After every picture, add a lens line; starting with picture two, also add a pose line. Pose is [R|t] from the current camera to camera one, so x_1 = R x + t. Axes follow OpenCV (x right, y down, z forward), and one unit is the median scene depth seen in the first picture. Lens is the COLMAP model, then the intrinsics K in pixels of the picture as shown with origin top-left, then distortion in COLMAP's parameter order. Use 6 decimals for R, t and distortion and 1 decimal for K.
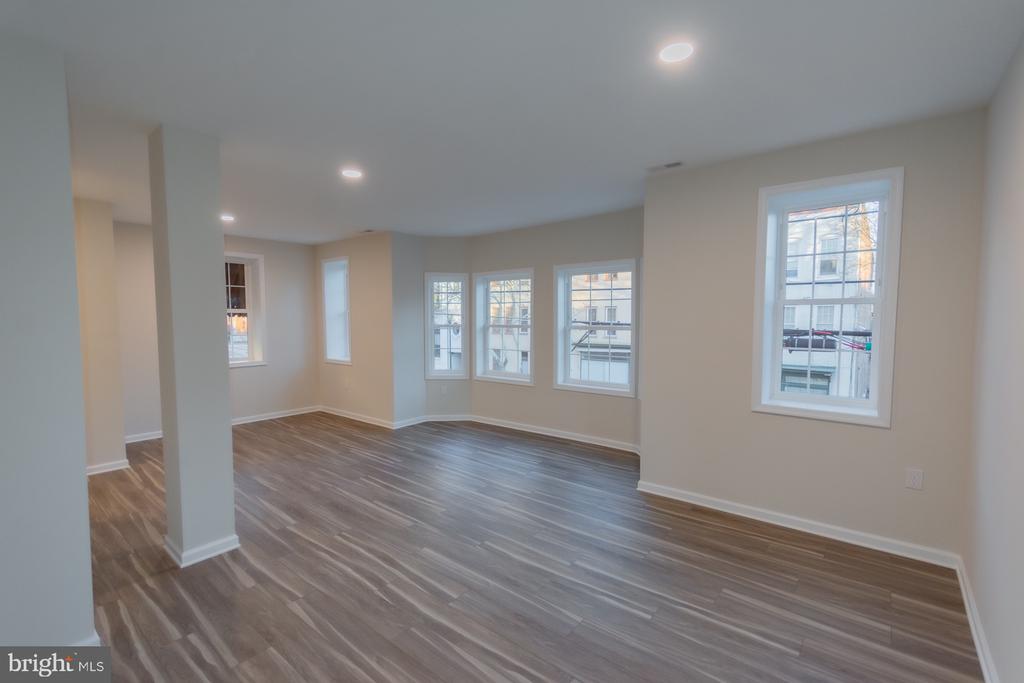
lens RADIAL K [[456.4, 0, 510.8], [0, 456.4, 344.7], [0, 0, 1]] dist [0.002530, 0.000159]
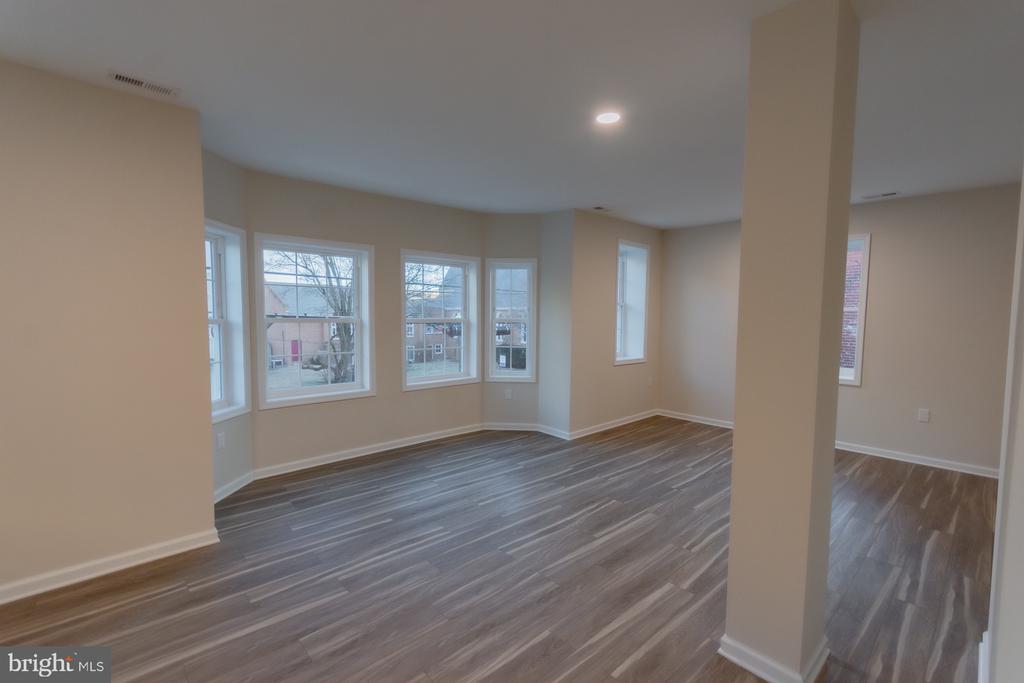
lens RADIAL K [[456.4, 0, 510.8], [0, 456.4, 344.7], [0, 0, 1]] dist [0.002530, 0.000159]
pose [[0.132718, -0.066931, 0.988891, -1.122166], [0.052216, 0.996804, 0.060459, -0.051770], [-0.989778, 0.043612, 0.135788, 1.052215]]
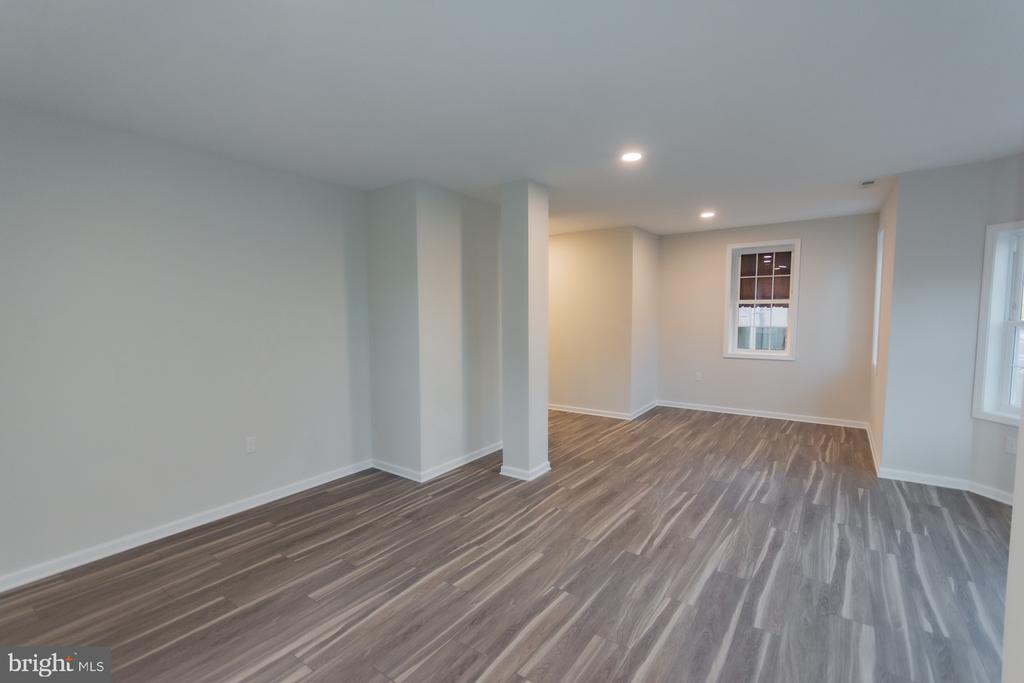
lens RADIAL K [[453.7, 0, 514.9], [0, 453.7, 343.5], [0, 0, 1]] dist [0.000169, -0.000071]
pose [[0.074610, 0.074585, -0.994420, 0.580506], [-0.053976, 0.996039, 0.070657, -0.043237], [0.995751, 0.048403, 0.078340, 0.694560]]
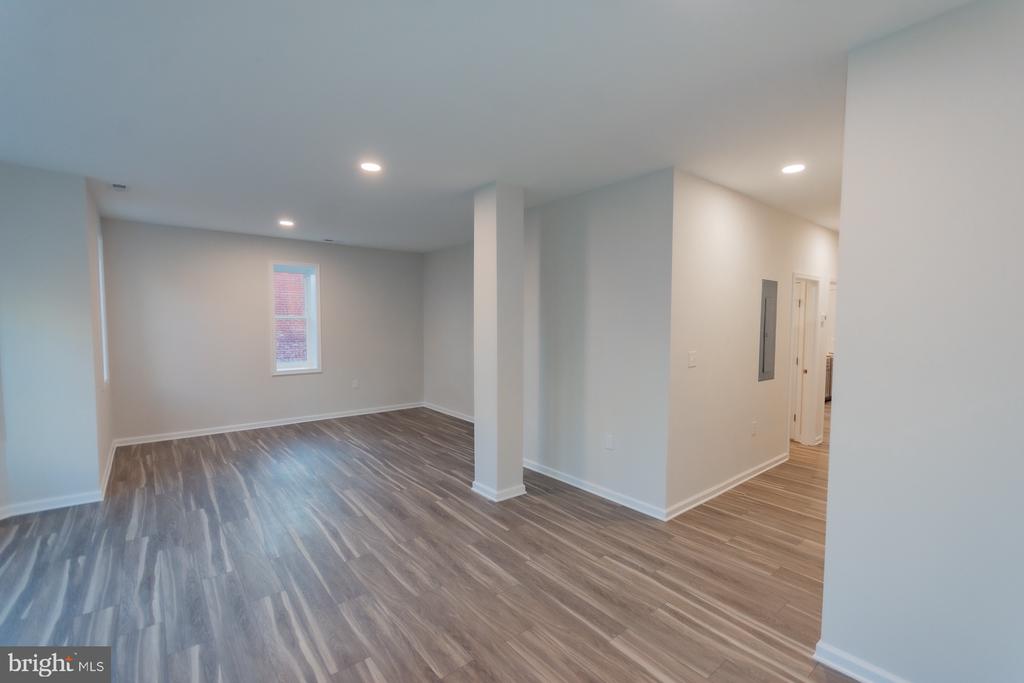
lens RADIAL K [[449.7, 0, 513.8], [0, 449.7, 331.9], [0, 0, 1]] dist [0.001441, -0.000414]
pose [[-0.981357, -0.006249, 0.192091, -0.804797], [0.010727, 0.996132, 0.087210, -0.115140], [-0.191893, 0.087645, -0.977494, 1.863176]]
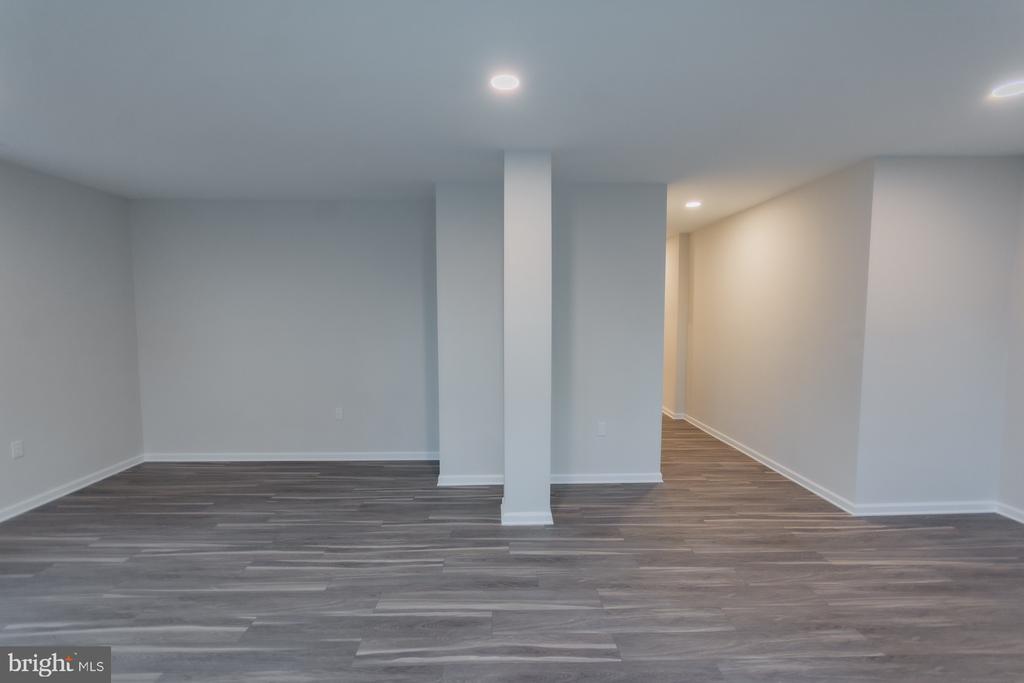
lens RADIAL K [[456.4, 0, 510.8], [0, 456.4, 344.7], [0, 0, 1]] dist [0.002530, 0.000159]
pose [[-0.752377, 0.051760, -0.656696, 0.068018], [-0.037099, 0.991996, 0.120692, -0.095318], [0.657687, 0.115169, -0.744435, 1.474308]]
